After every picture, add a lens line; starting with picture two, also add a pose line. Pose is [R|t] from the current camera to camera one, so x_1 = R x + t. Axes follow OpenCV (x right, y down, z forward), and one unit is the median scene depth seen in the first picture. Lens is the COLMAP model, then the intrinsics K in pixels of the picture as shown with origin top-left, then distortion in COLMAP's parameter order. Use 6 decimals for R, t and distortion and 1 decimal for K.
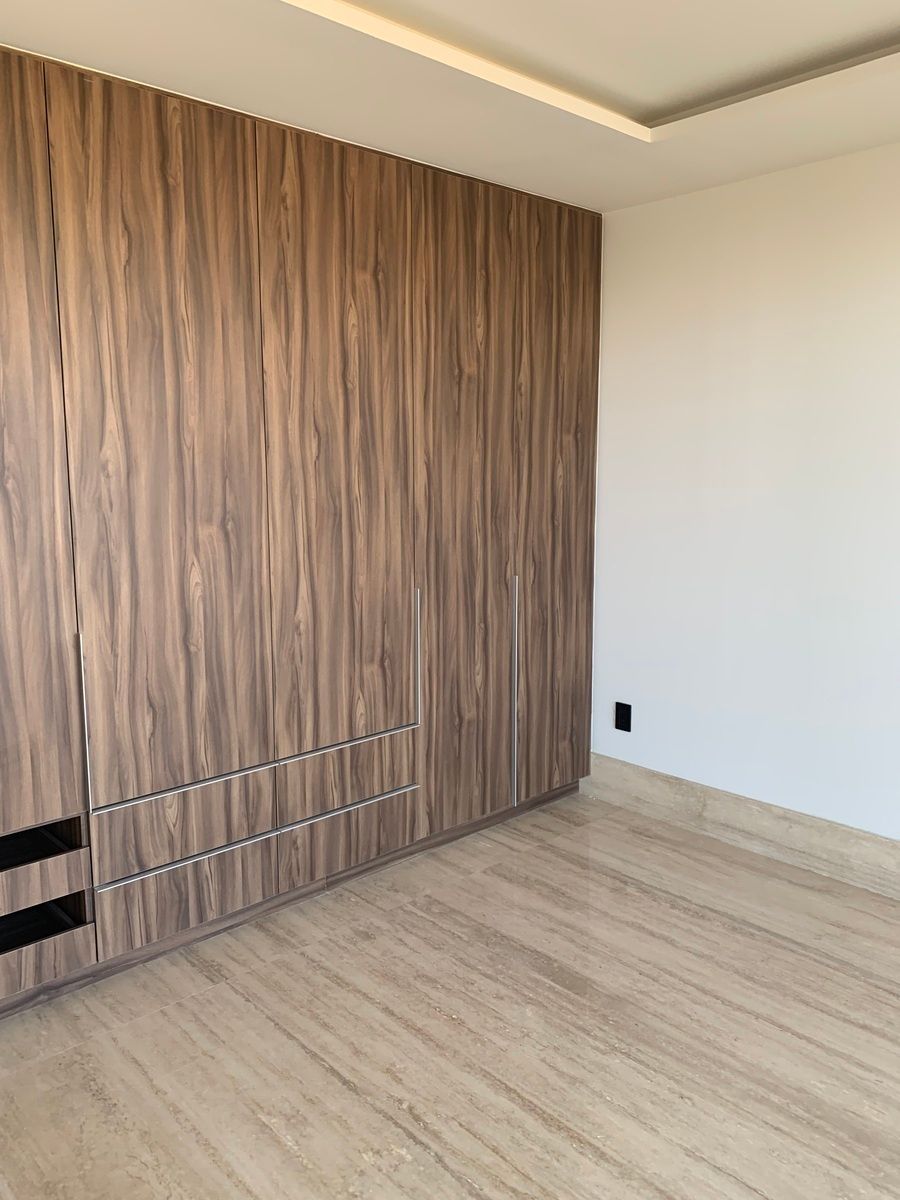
lens RADIAL K [[915.2, 0, 446.6], [0, 915.2, 597.2], [0, 0, 1]] dist [-0.004155, -0.010926]
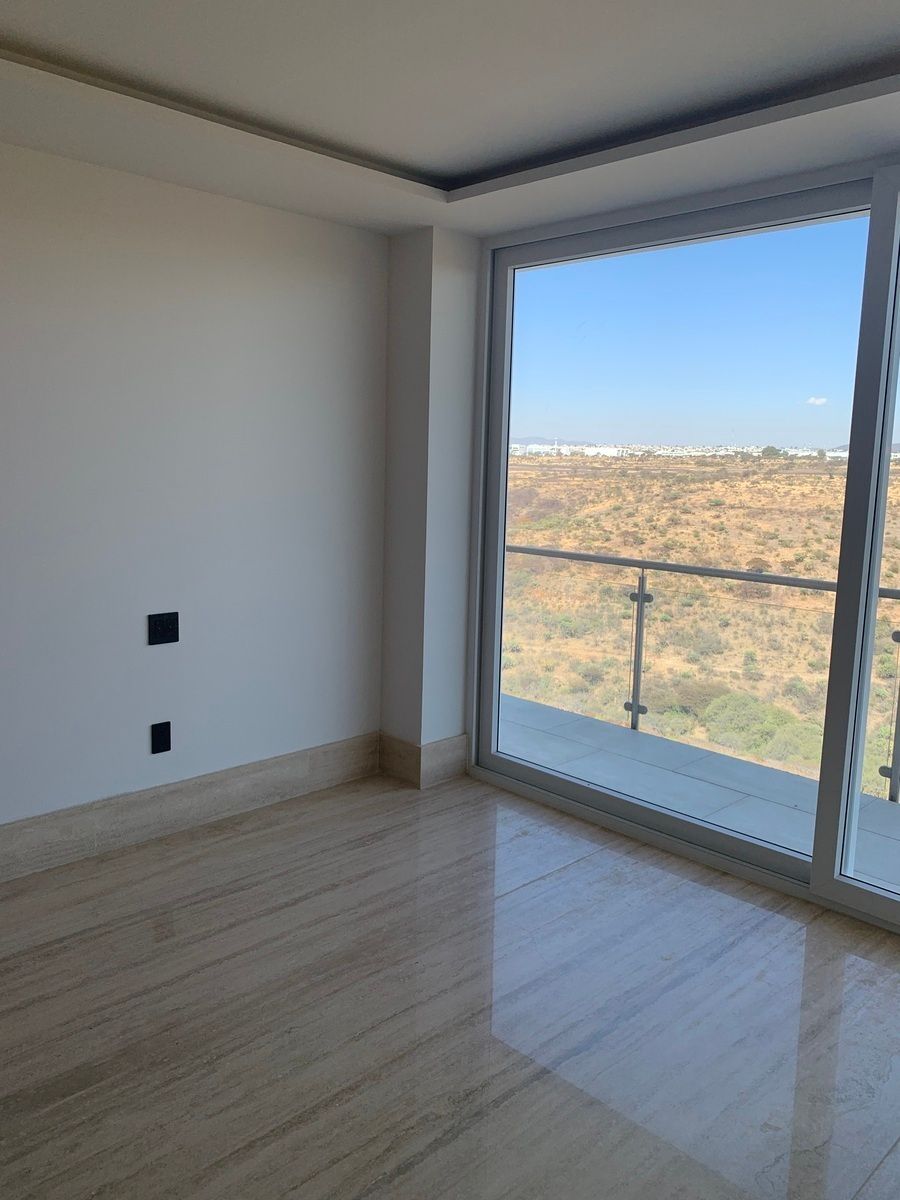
lens RADIAL K [[915.2, 0, 447.9], [0, 915.2, 611.9], [0, 0, 1]] dist [-0.004155, -0.010926]
pose [[-0.028721, -0.166596, 0.985607, -0.698698], [0.126810, 0.977440, 0.168911, -0.111321], [-0.991511, 0.129837, -0.006947, 0.678007]]
